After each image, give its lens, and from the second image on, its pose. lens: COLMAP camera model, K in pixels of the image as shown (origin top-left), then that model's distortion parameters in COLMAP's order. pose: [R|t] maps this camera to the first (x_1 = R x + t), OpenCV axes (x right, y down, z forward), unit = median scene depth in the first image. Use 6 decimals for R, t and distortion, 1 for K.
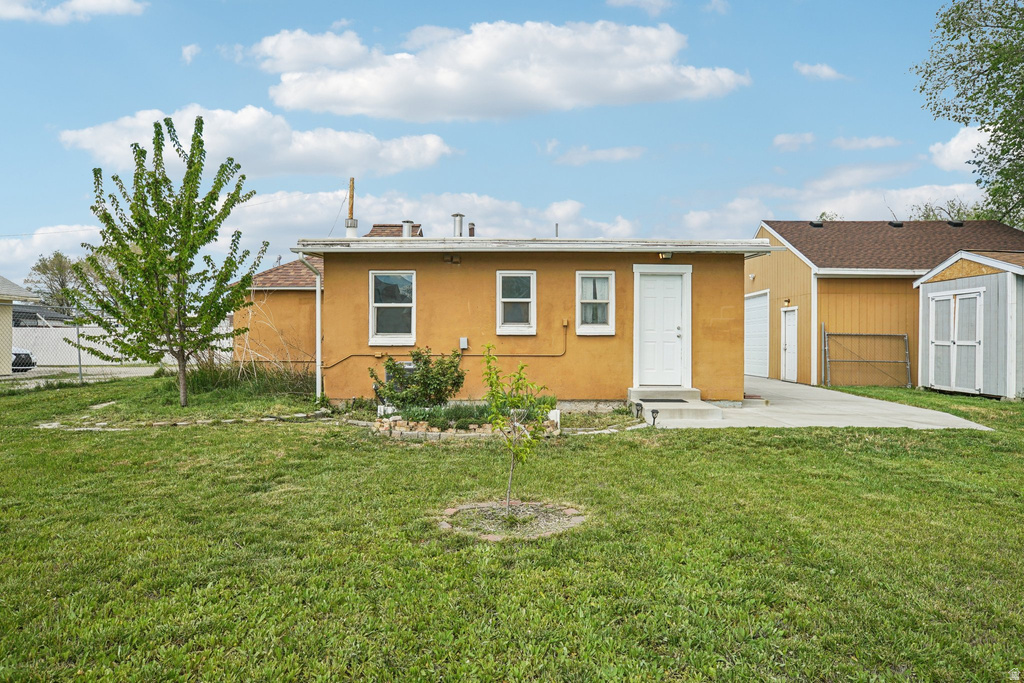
lens RADIAL K [[635.2, 0, 514.3], [0, 635.2, 340.4], [0, 0, 1]] dist [-0.020180, 0.001808]
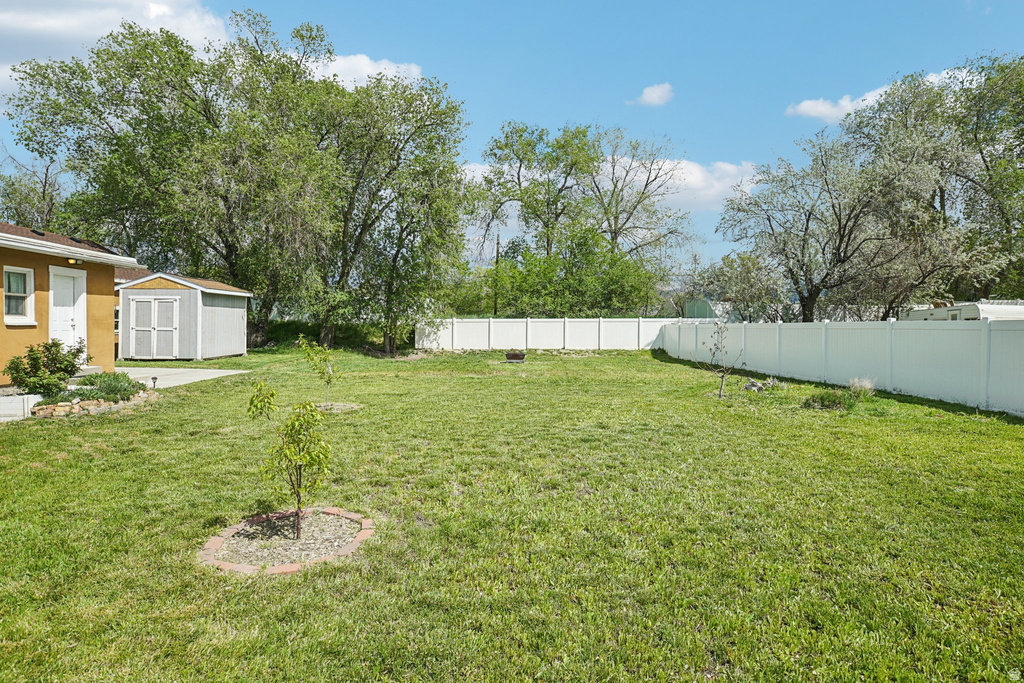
lens RADIAL K [[536.9, 0, 512.0], [0, 536.9, 341.5], [0, 0, 1]] dist [-0.000739, 0.000475]
pose [[-0.044225, -0.031800, 0.998515, -0.848539], [-0.005359, 0.999486, 0.031594, -0.013808], [-0.999007, -0.003954, -0.044373, 0.178251]]
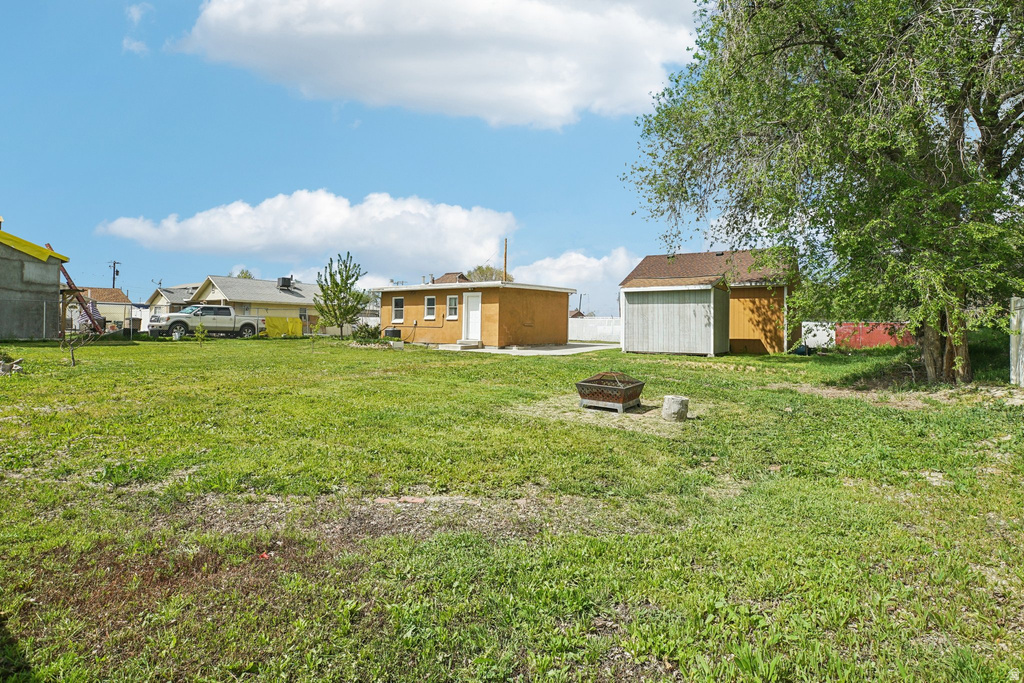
lens RADIAL K [[498.6, 0, 518.1], [0, 498.6, 347.4], [0, 0, 1]] dist [-0.060025, 0.032000]
pose [[0.848317, 0.032994, -0.528459, 1.459232], [-0.013870, 0.999099, 0.040113, 0.020039], [0.529306, -0.026699, 0.848011, -0.618783]]
